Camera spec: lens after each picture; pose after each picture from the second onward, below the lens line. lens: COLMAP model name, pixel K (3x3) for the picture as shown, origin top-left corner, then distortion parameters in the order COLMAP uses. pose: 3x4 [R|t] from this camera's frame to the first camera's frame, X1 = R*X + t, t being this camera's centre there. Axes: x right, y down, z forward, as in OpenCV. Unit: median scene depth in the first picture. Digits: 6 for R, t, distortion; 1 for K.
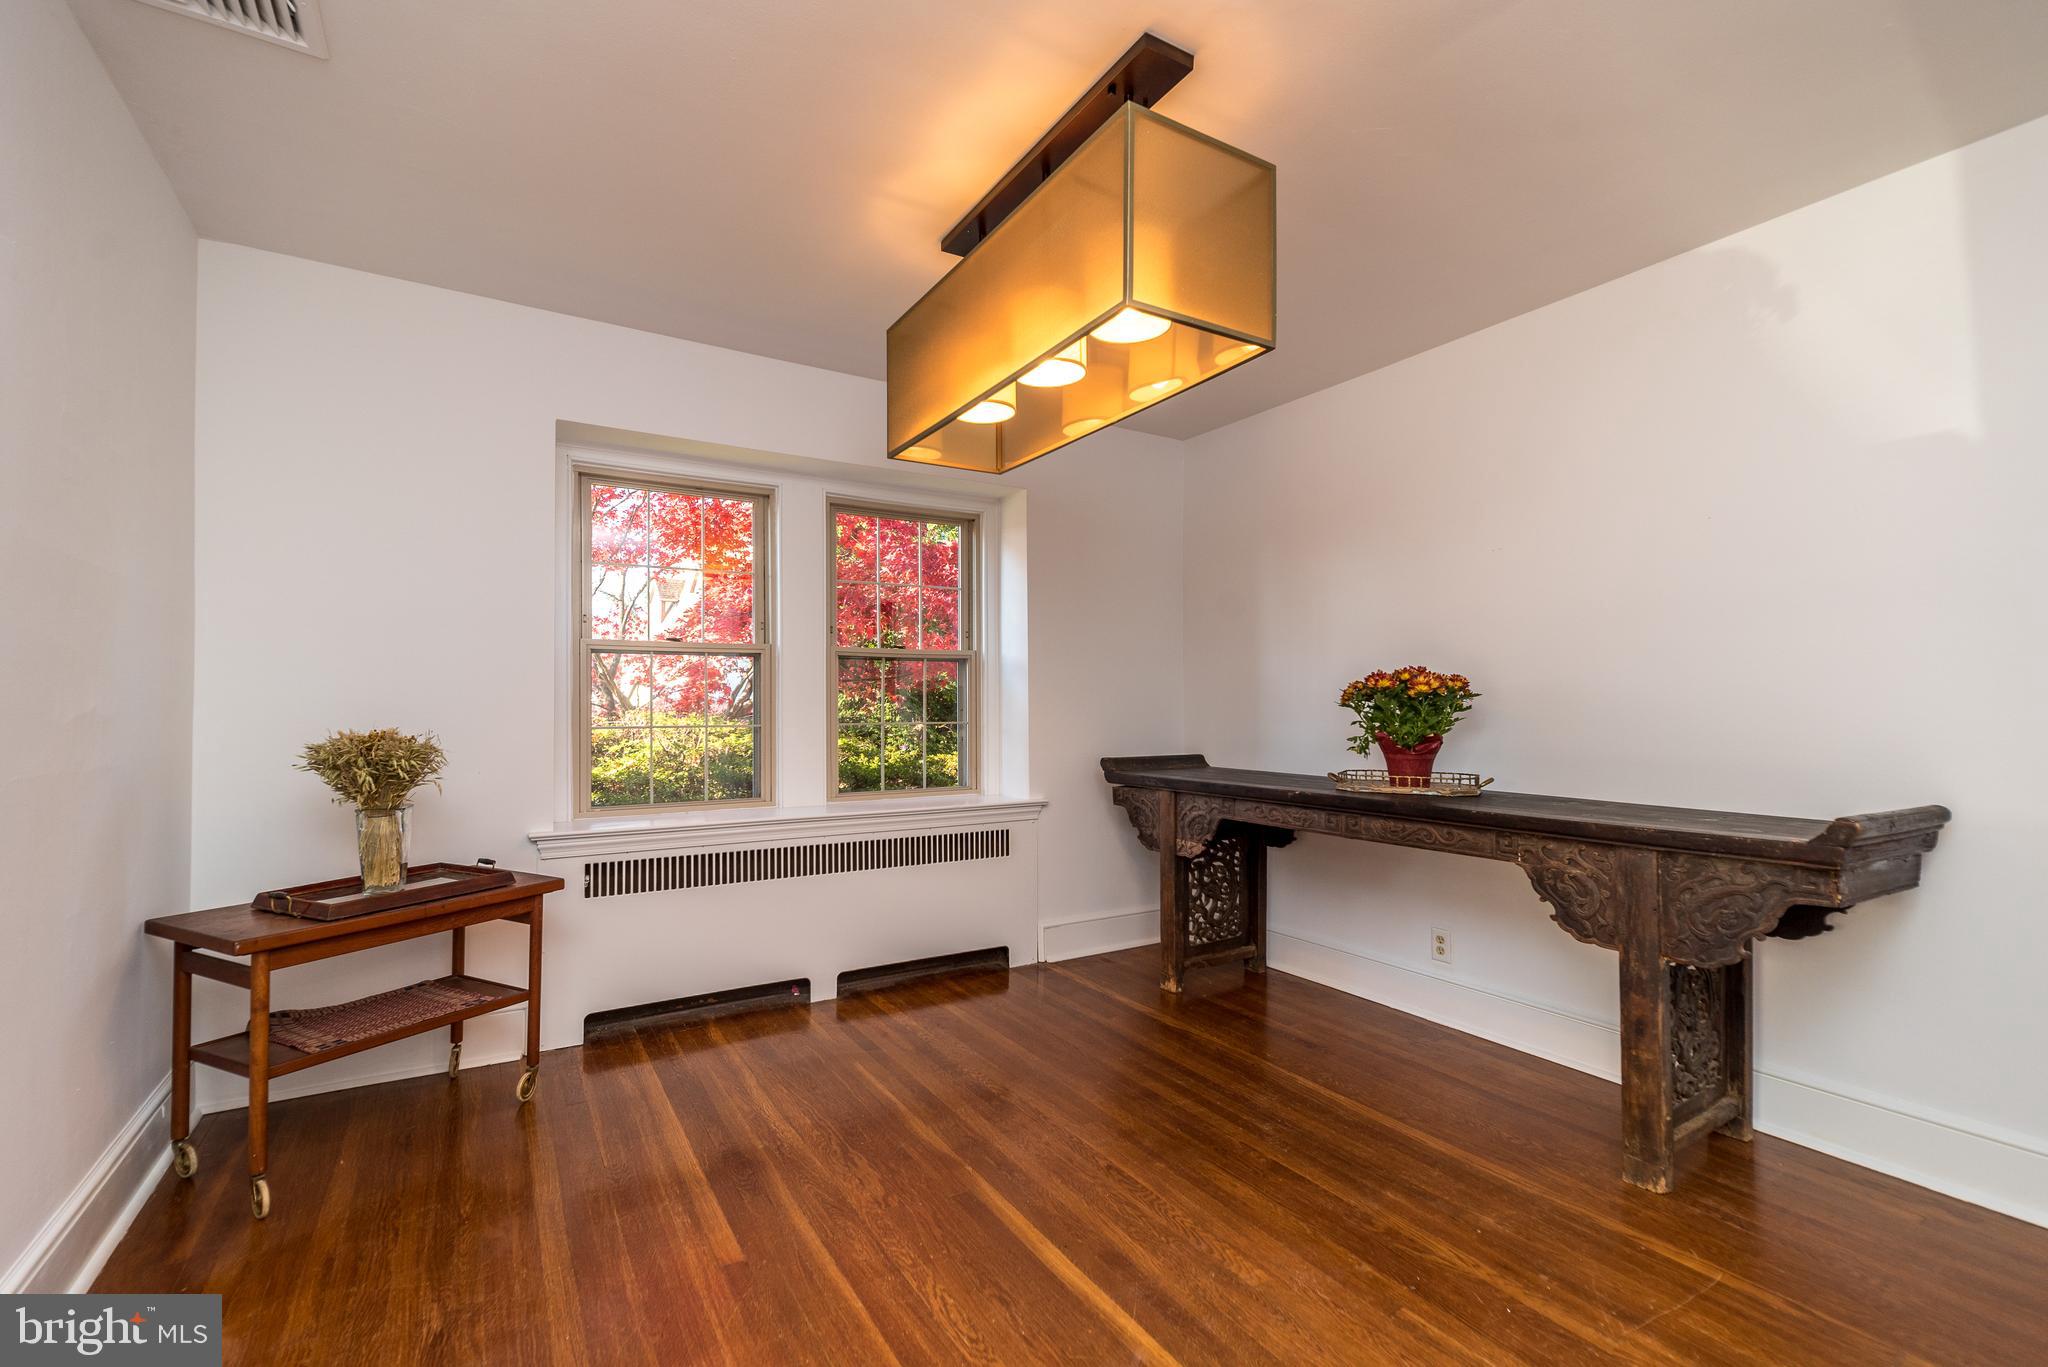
lens RADIAL K [[888.9, 0, 1013.0], [0, 888.9, 695.1], [0, 0, 1]] dist [0.001367, 0.000558]
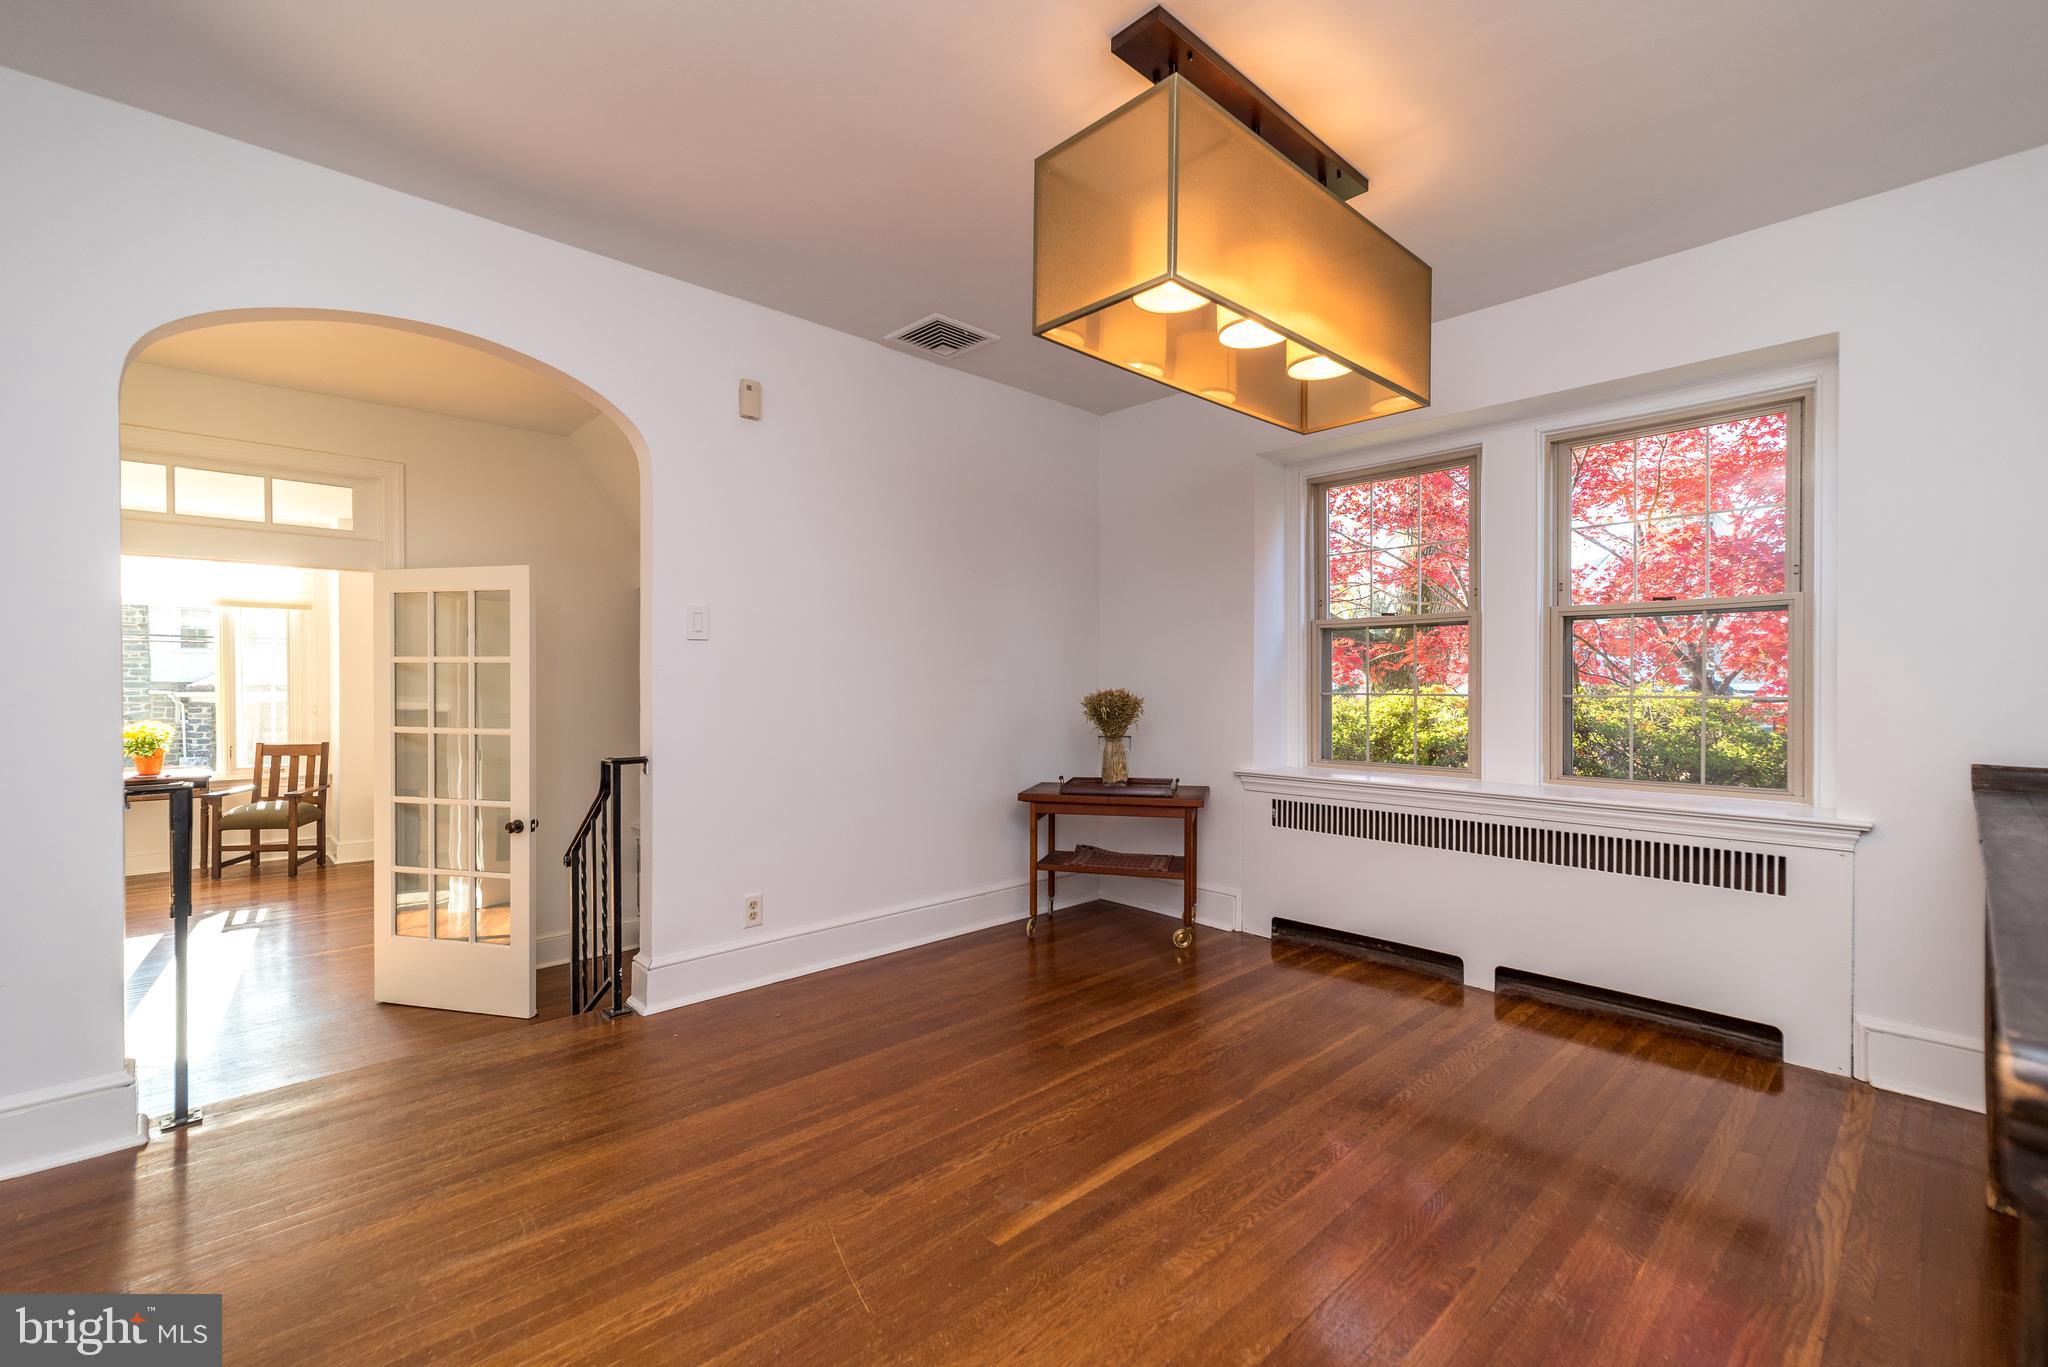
lens RADIAL K [[888.9, 0, 1013.0], [0, 888.9, 695.1], [0, 0, 1]] dist [0.001367, 0.000558]
pose [[0.205552, 0.018298, -0.978475, 0.667305], [0.011183, 0.999716, 0.021044, 0.010168], [0.978582, -0.015268, 0.205289, 0.368708]]
